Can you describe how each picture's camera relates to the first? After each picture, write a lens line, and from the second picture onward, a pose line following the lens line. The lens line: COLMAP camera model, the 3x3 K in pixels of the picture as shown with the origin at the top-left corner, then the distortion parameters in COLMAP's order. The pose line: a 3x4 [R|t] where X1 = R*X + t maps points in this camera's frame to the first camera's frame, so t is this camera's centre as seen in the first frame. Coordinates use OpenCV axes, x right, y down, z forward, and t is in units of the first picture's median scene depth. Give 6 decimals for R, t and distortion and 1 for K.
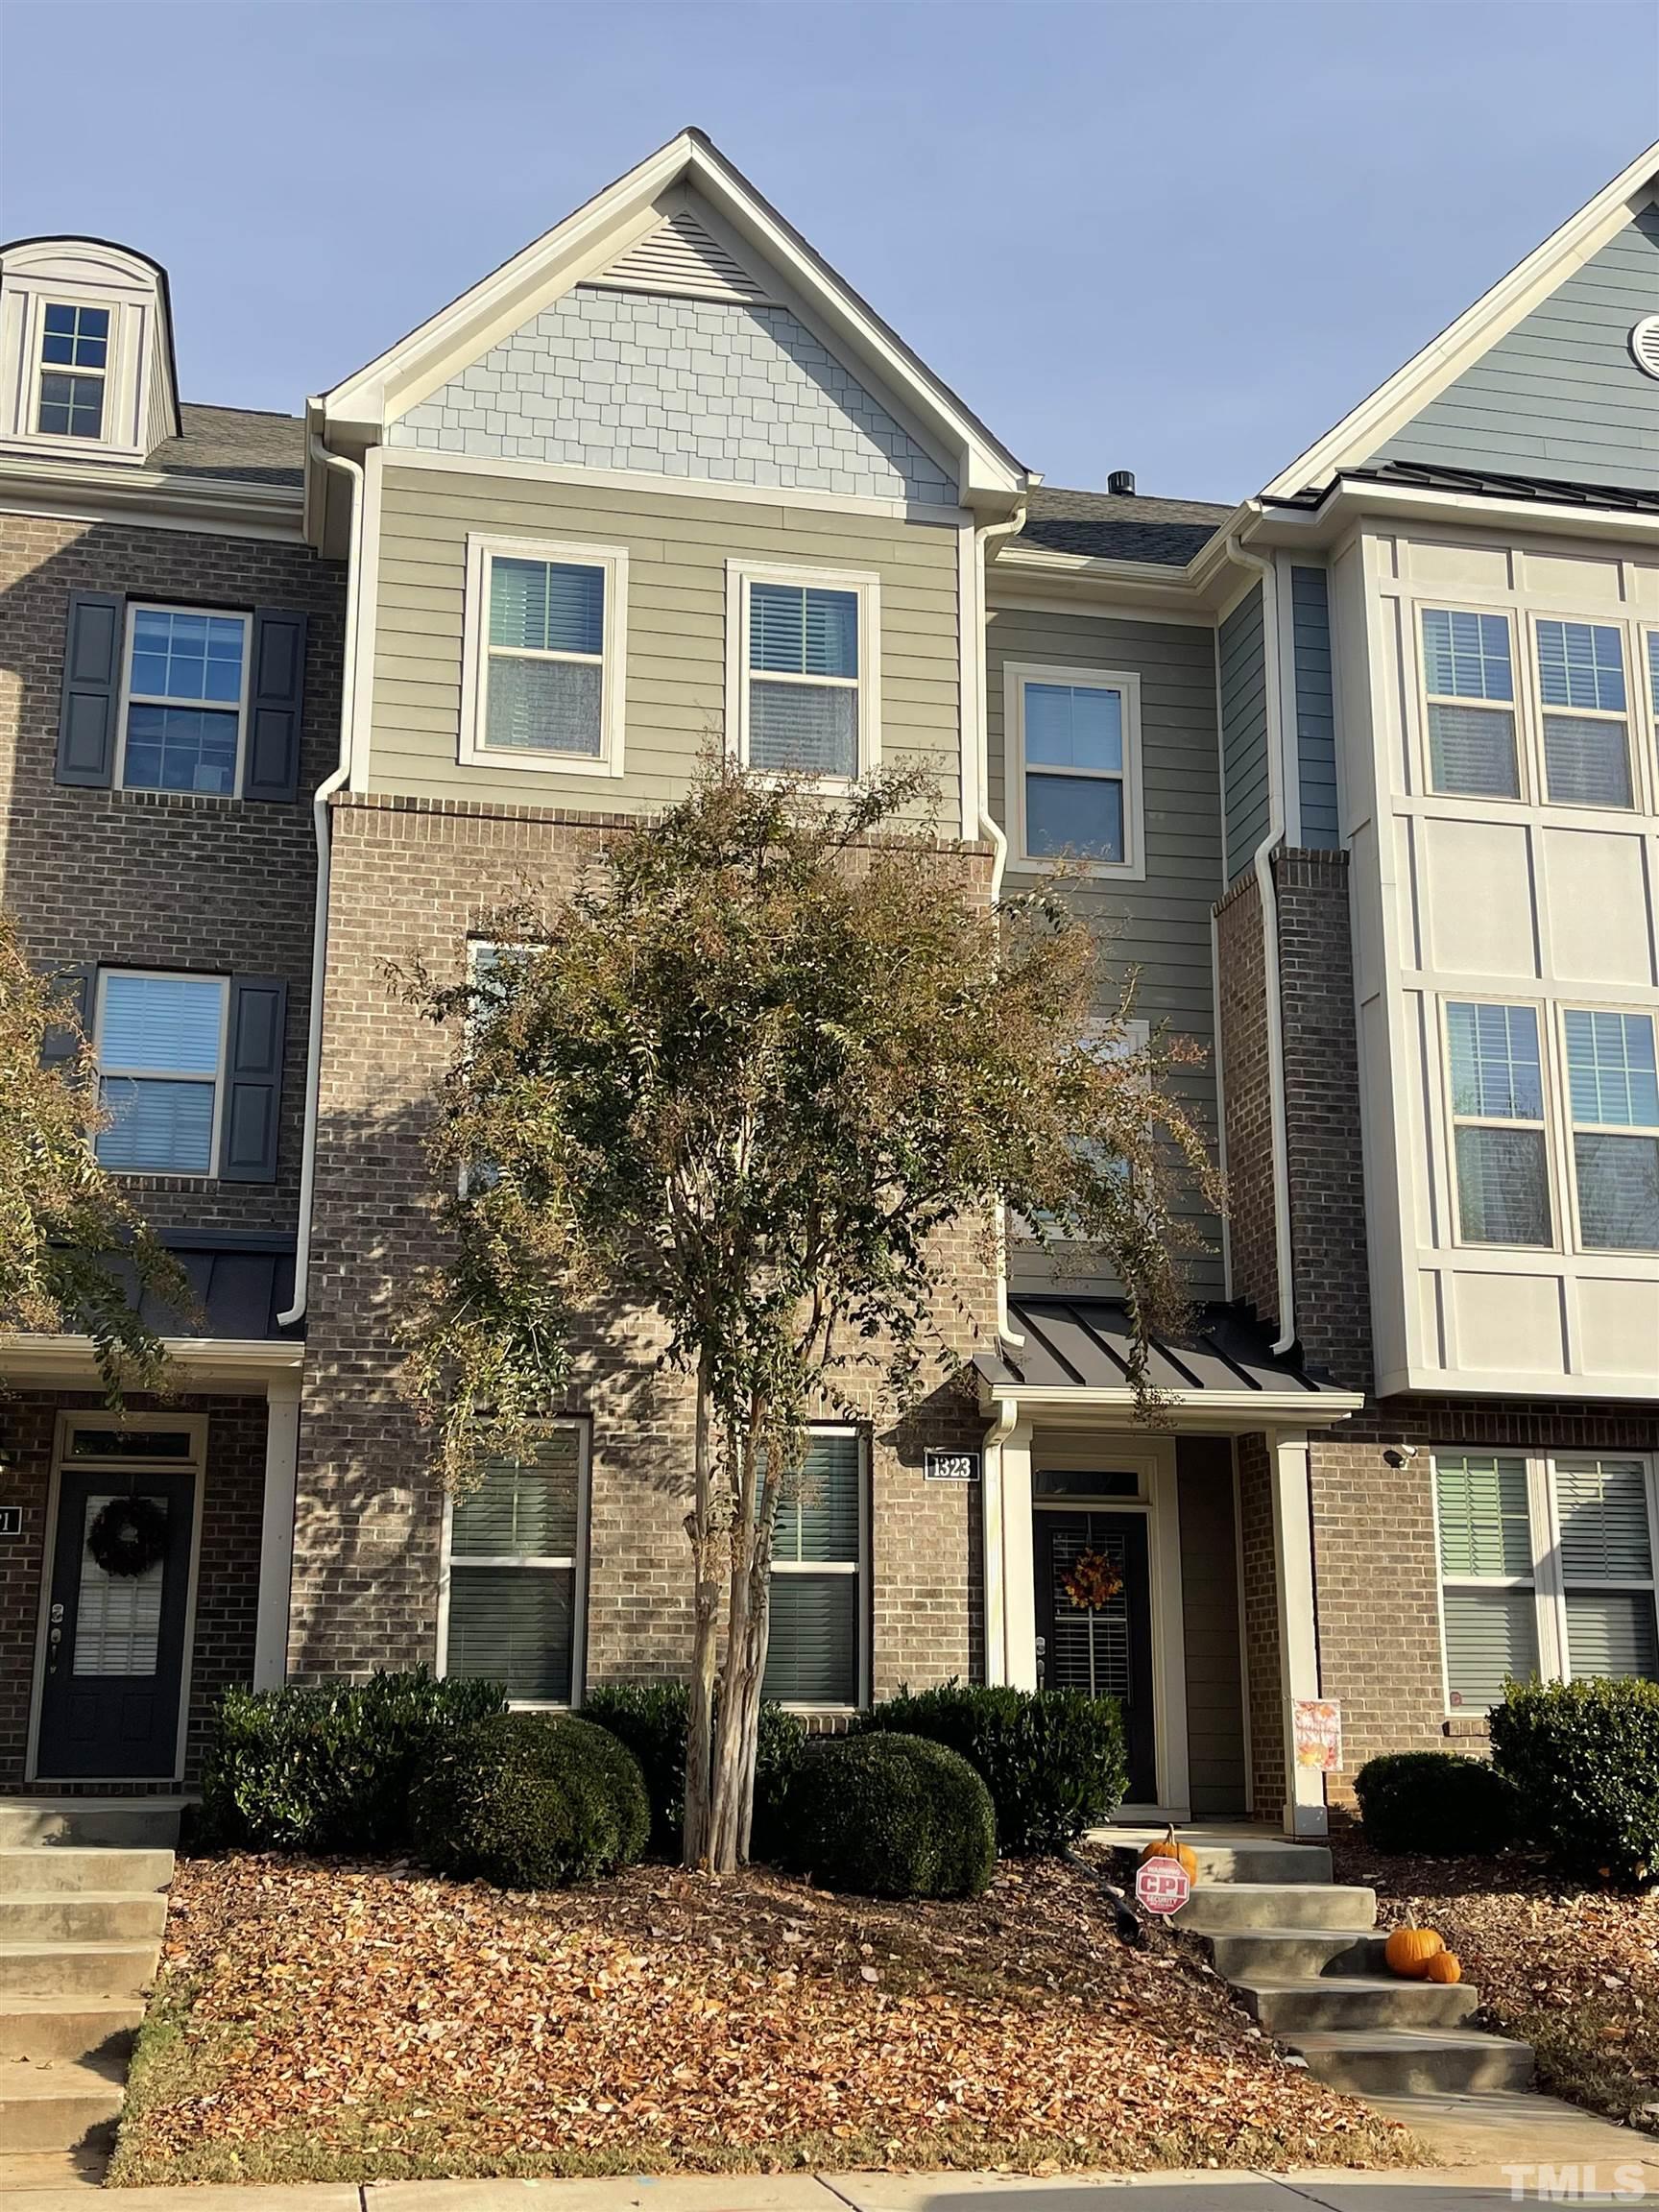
lens RADIAL K [[2451.9, 0, 830.6], [0, 2451.9, 1100.5], [0, 0, 1]] dist [0.032494, 0.000000]
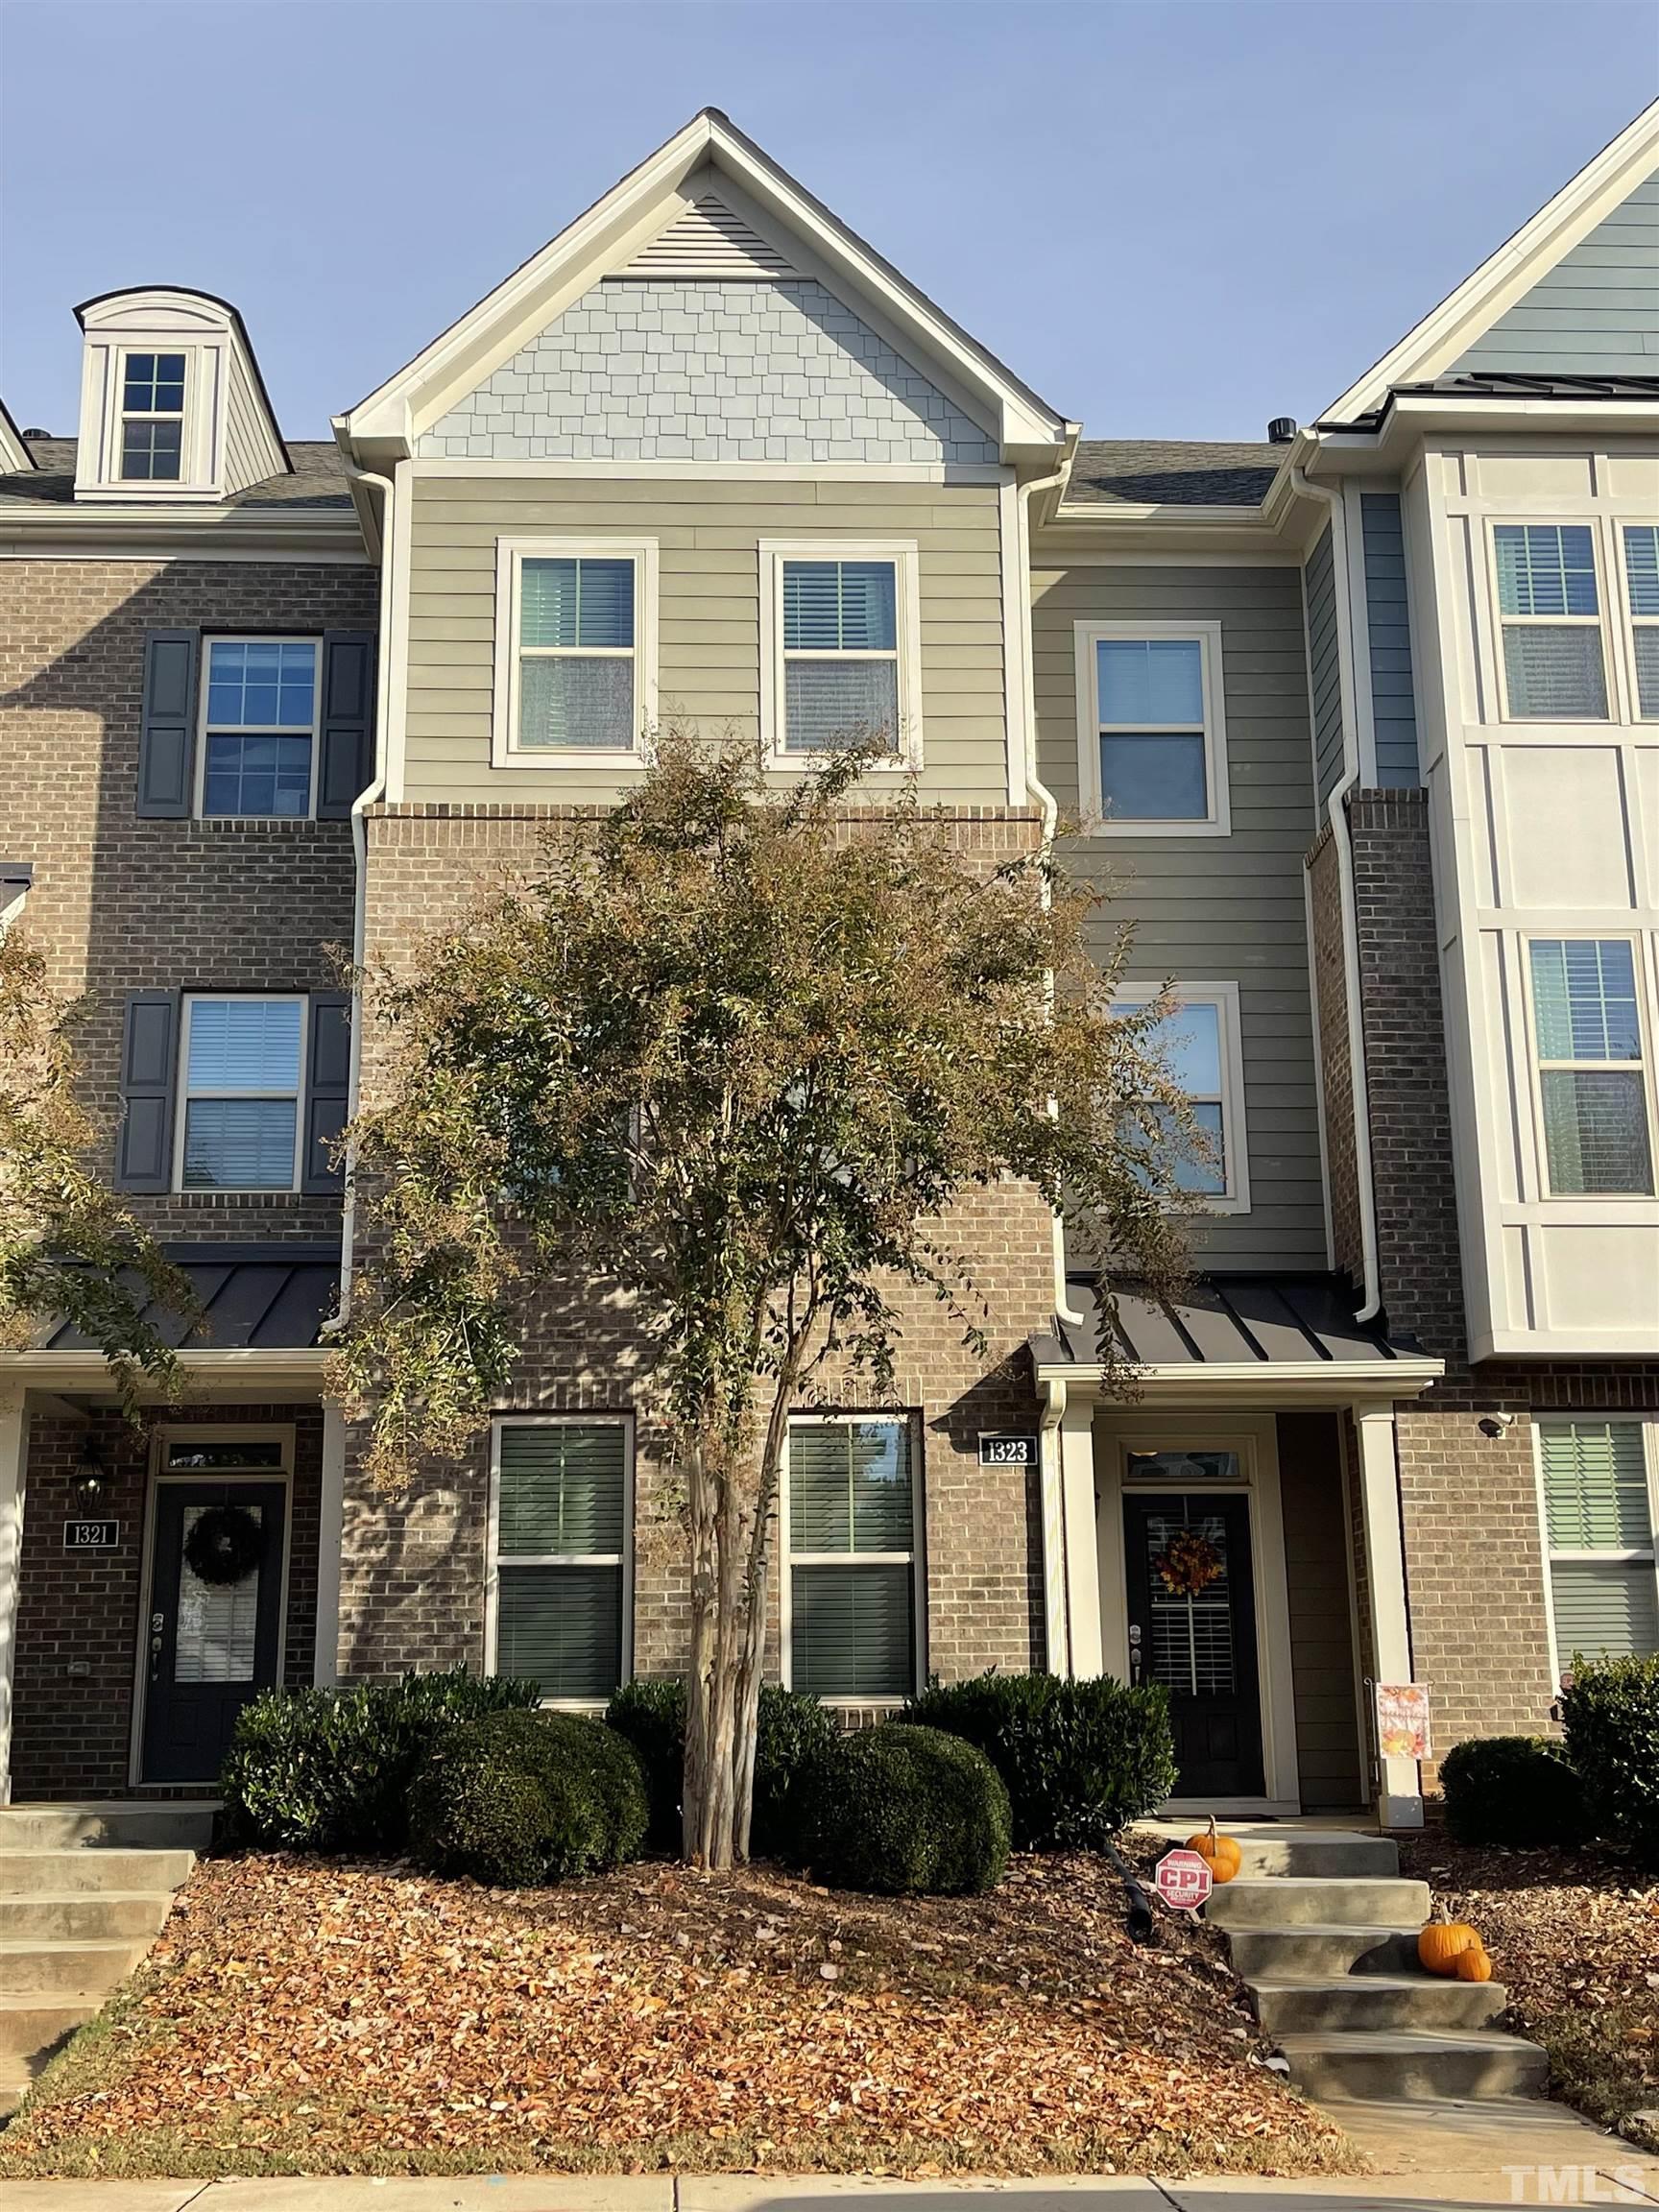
lens RADIAL K [[2451.9, 0, 828.3], [0, 2451.9, 1112.3], [0, 0, 1]] dist [0.032494, 0.000000]
pose [[0.986417, -0.054497, -0.154956, 0.132297], [0.054888, 0.998491, -0.001756, 0.012851], [0.154818, -0.006773, 0.987920, 0.030365]]
